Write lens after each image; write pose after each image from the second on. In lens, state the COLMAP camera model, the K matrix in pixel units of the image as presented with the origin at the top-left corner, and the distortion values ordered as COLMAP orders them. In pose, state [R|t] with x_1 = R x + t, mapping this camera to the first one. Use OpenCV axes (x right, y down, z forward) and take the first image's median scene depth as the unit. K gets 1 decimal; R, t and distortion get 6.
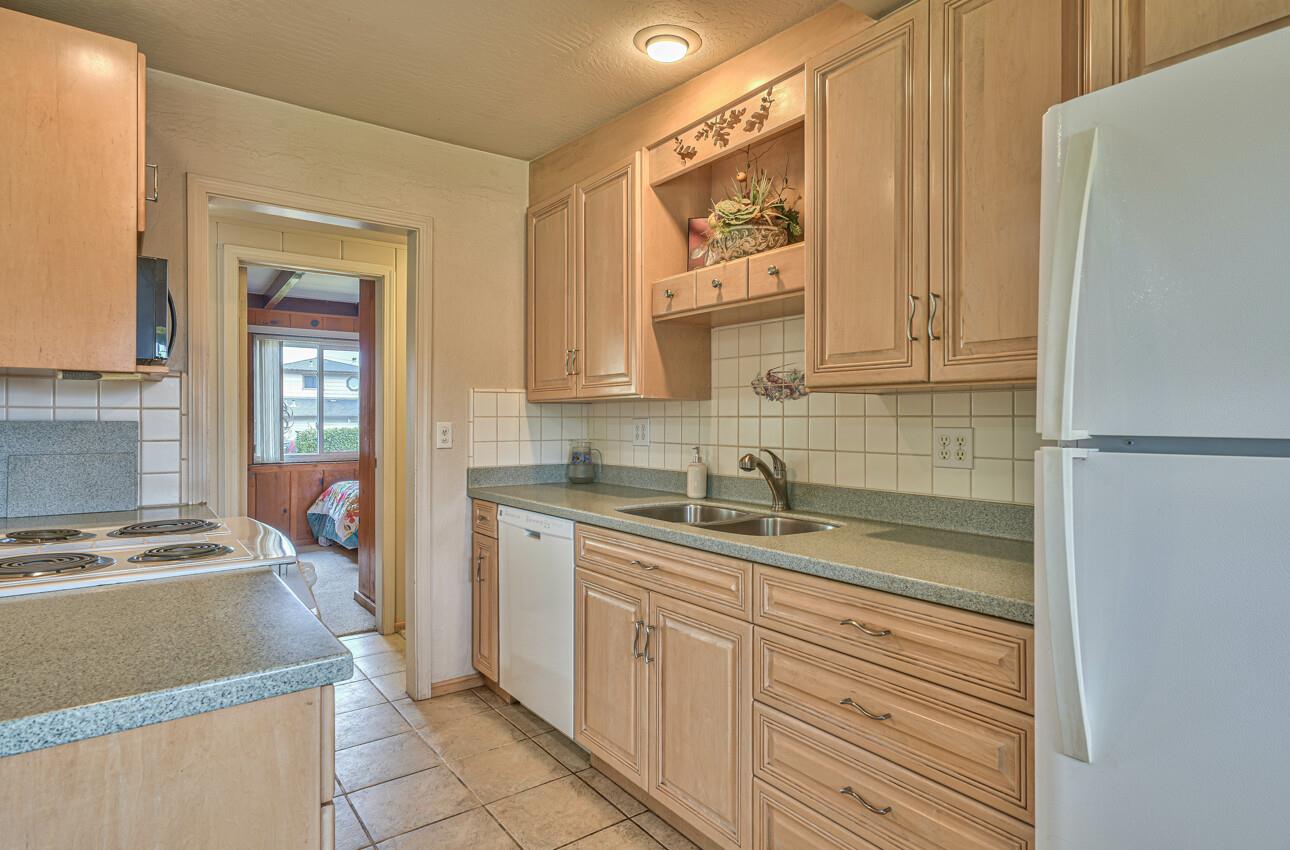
lens RADIAL K [[693.3, 0, 644.0], [0, 693.3, 425.2], [0, 0, 1]] dist [0.000493, 0.000352]
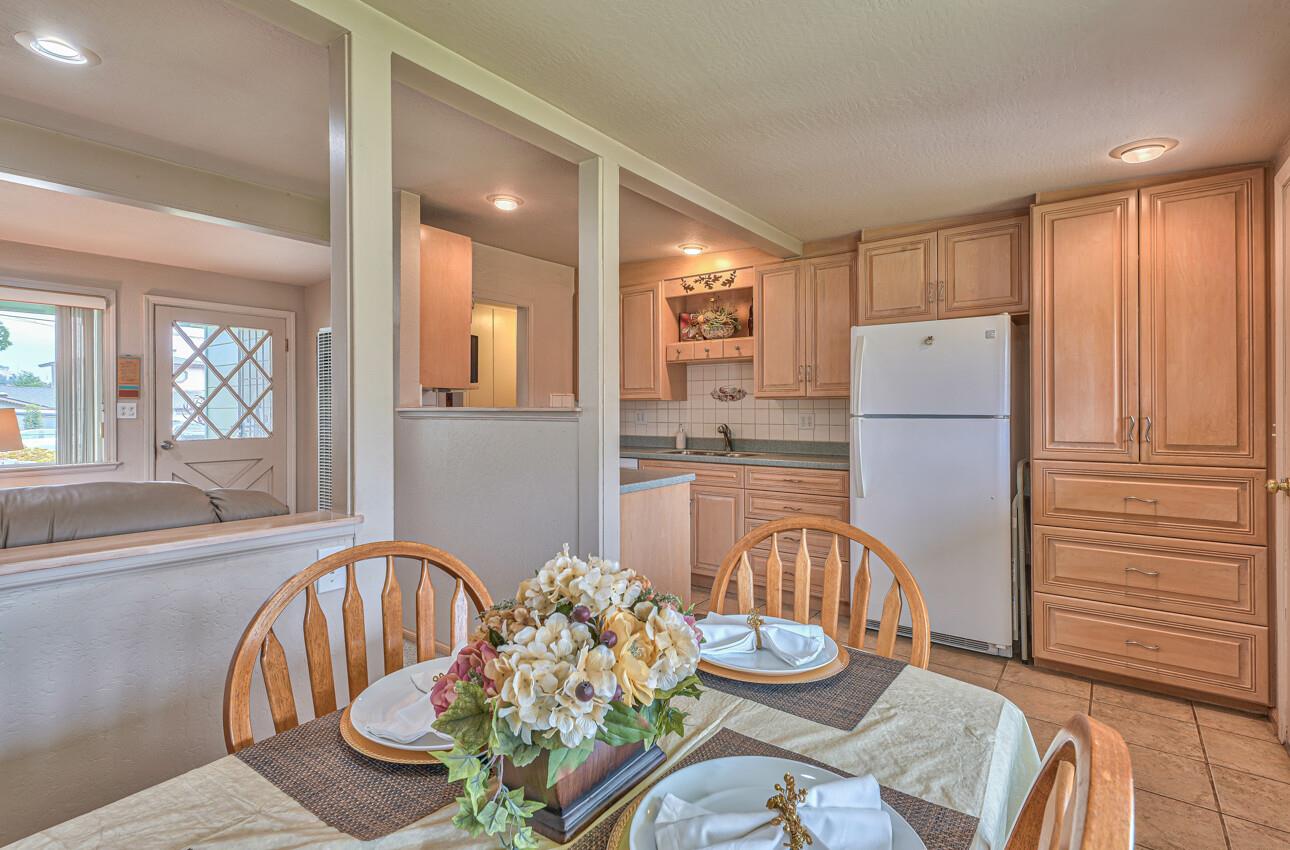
lens RADIAL K [[607.7, 0, 647.2], [0, 607.7, 412.3], [0, 0, 1]] dist [-0.000708, 0.000134]
pose [[0.957923, -0.006147, 0.286960, -0.652174], [0.007556, 0.999964, -0.003801, 0.003505], [-0.286926, 0.005810, 0.957935, -0.835793]]
